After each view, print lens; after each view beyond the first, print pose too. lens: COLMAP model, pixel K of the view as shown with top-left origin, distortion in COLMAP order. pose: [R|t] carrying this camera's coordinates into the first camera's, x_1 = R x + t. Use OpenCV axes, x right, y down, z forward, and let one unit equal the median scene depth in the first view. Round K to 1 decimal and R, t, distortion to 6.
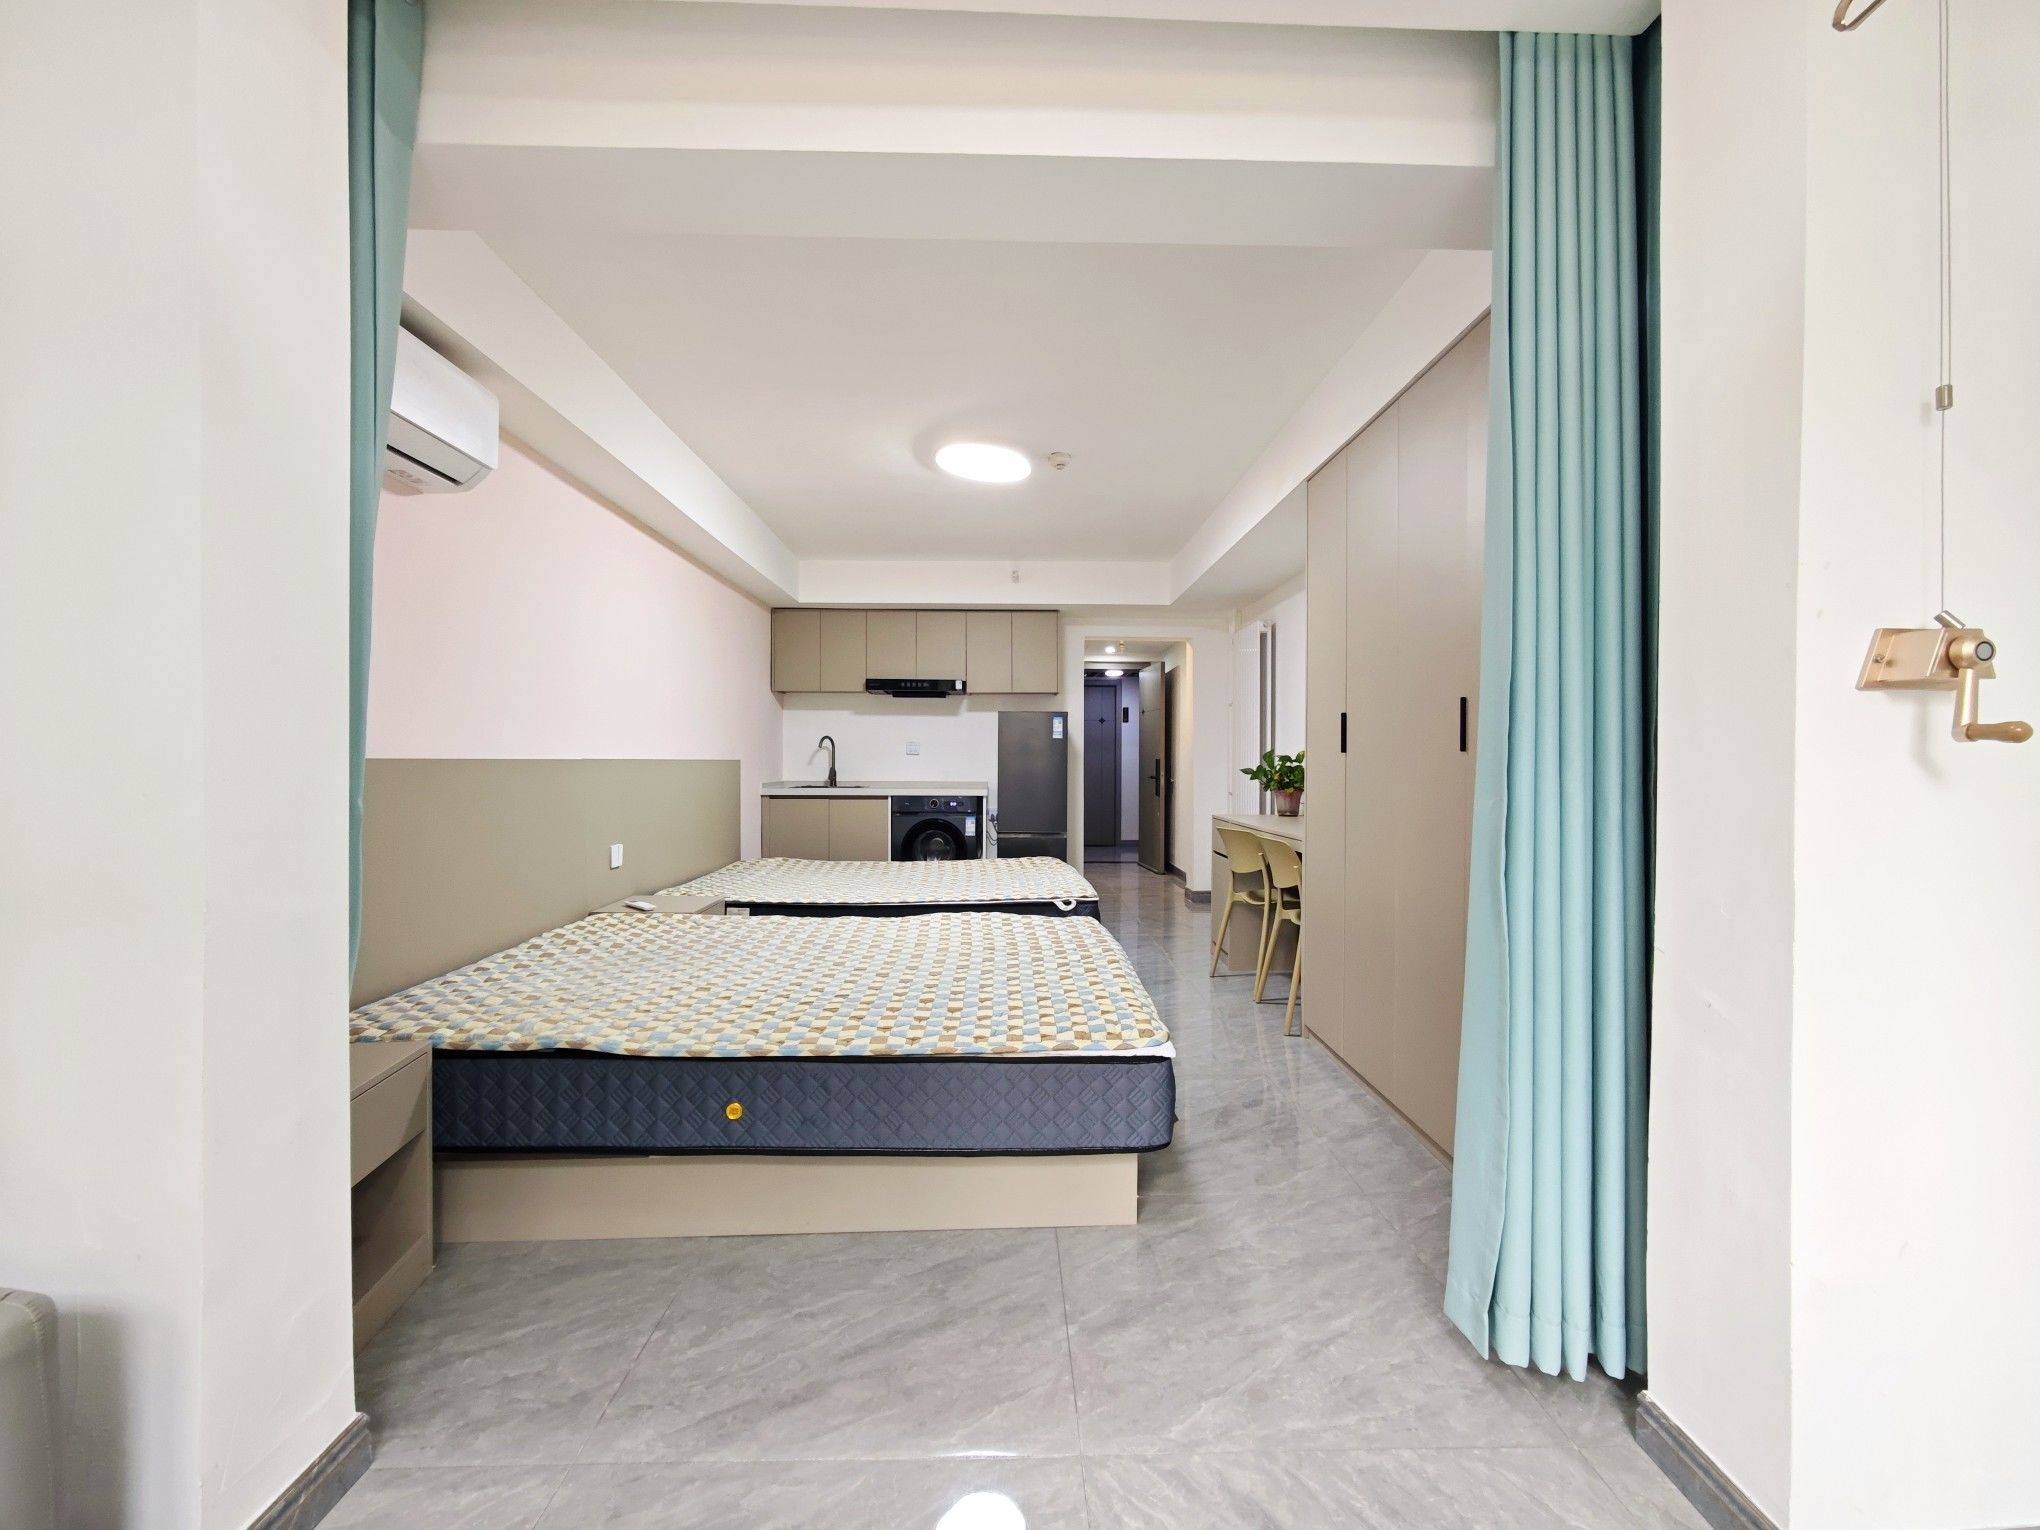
lens RADIAL K [[846.0, 0, 1023.8], [0, 846.0, 752.2], [0, 0, 1]] dist [-0.003596, 0.001966]
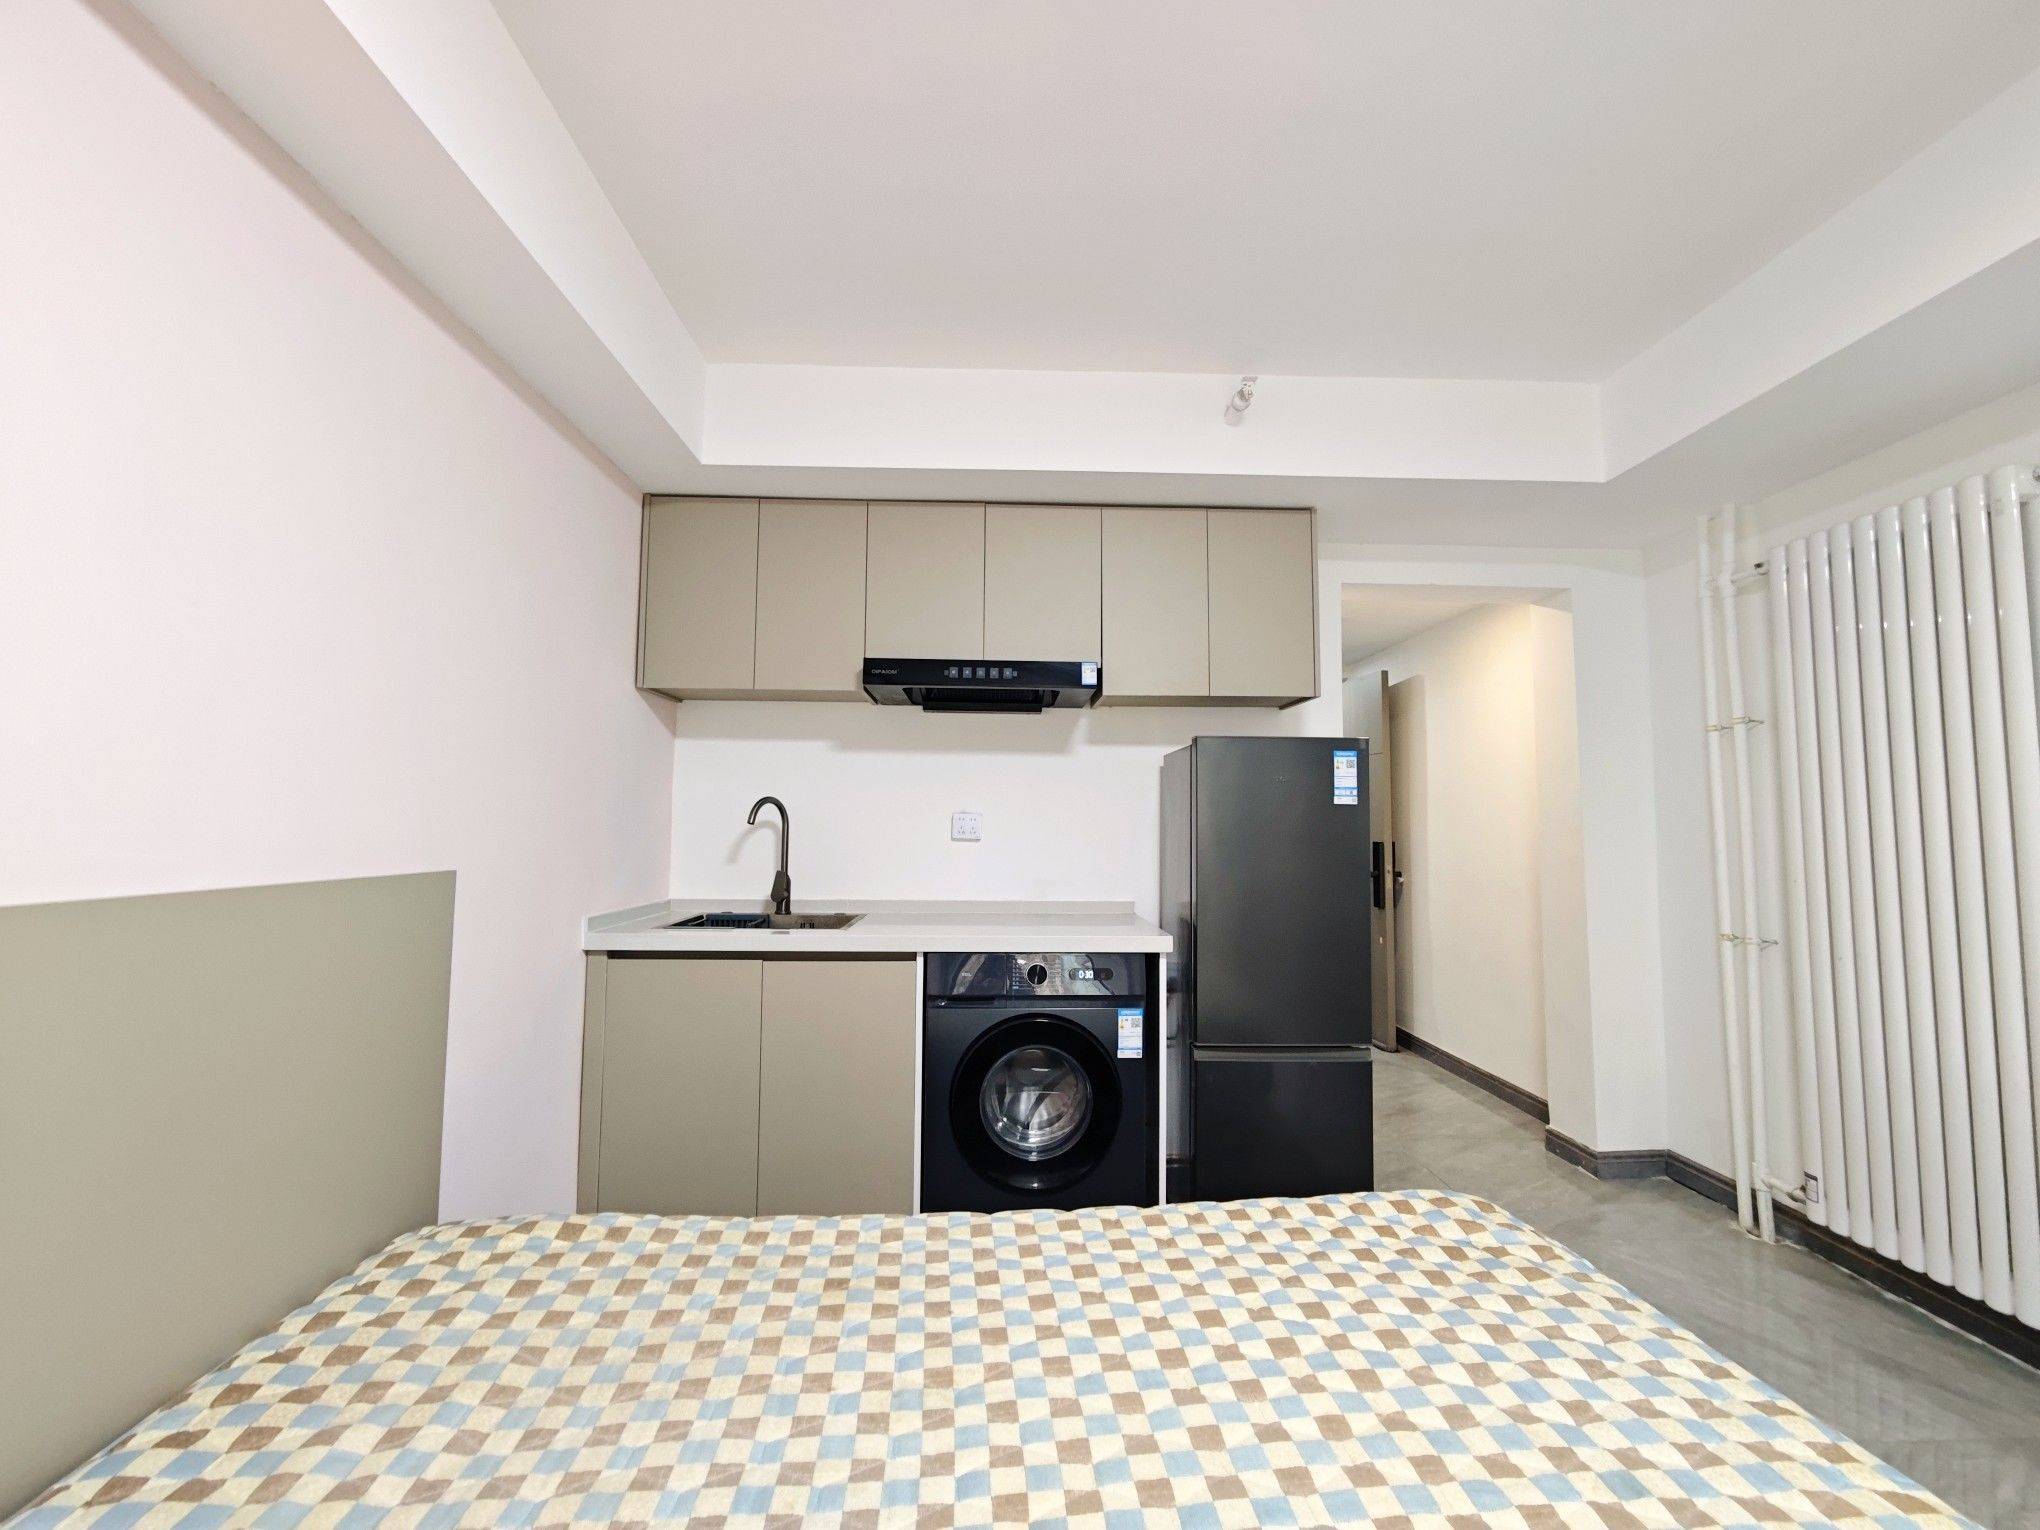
lens RADIAL K [[846.0, 0, 1020.1], [0, 846.0, 755.6], [0, 0, 1]] dist [-0.003596, 0.001966]
pose [[0.999961, 0.004944, 0.007352, -0.112329], [-0.004357, 0.996956, -0.077841, -0.007576], [-0.007715, 0.077806, 0.996939, 0.586482]]
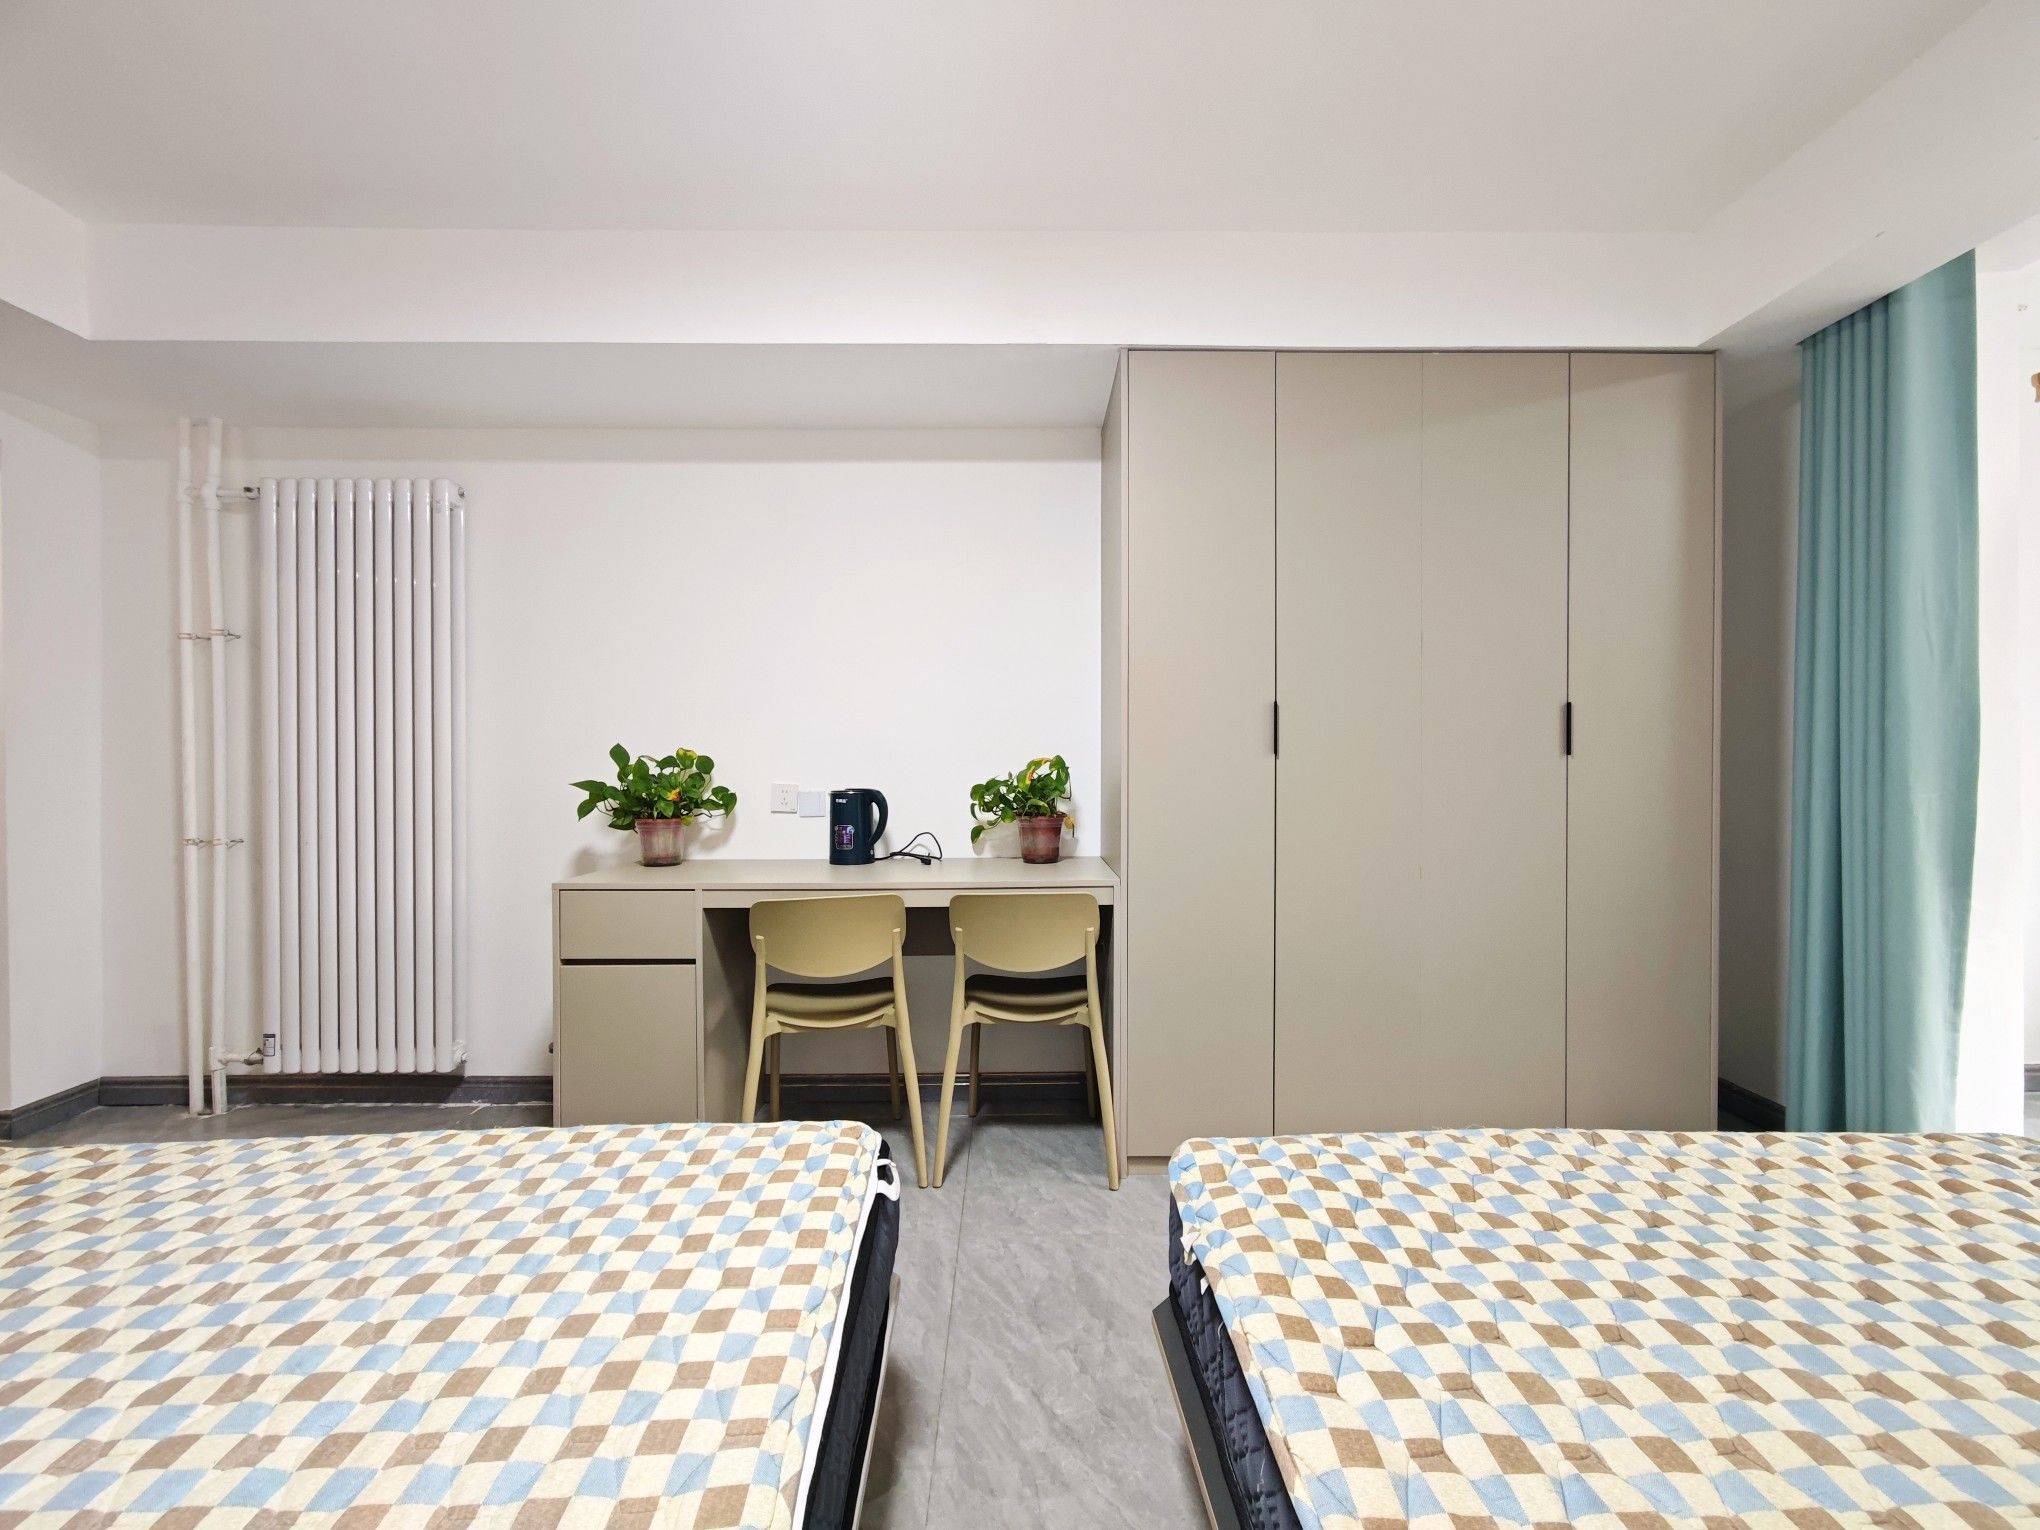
lens RADIAL K [[846.0, 0, 1039.4], [0, 846.0, 773.6], [0, 0, 1]] dist [-0.003596, 0.001966]
pose [[-0.002655, -0.017517, 0.999843, -0.179986], [0.000060, 0.999847, 0.017517, 0.004095], [-0.999996, 0.000107, -0.002653, 0.579174]]
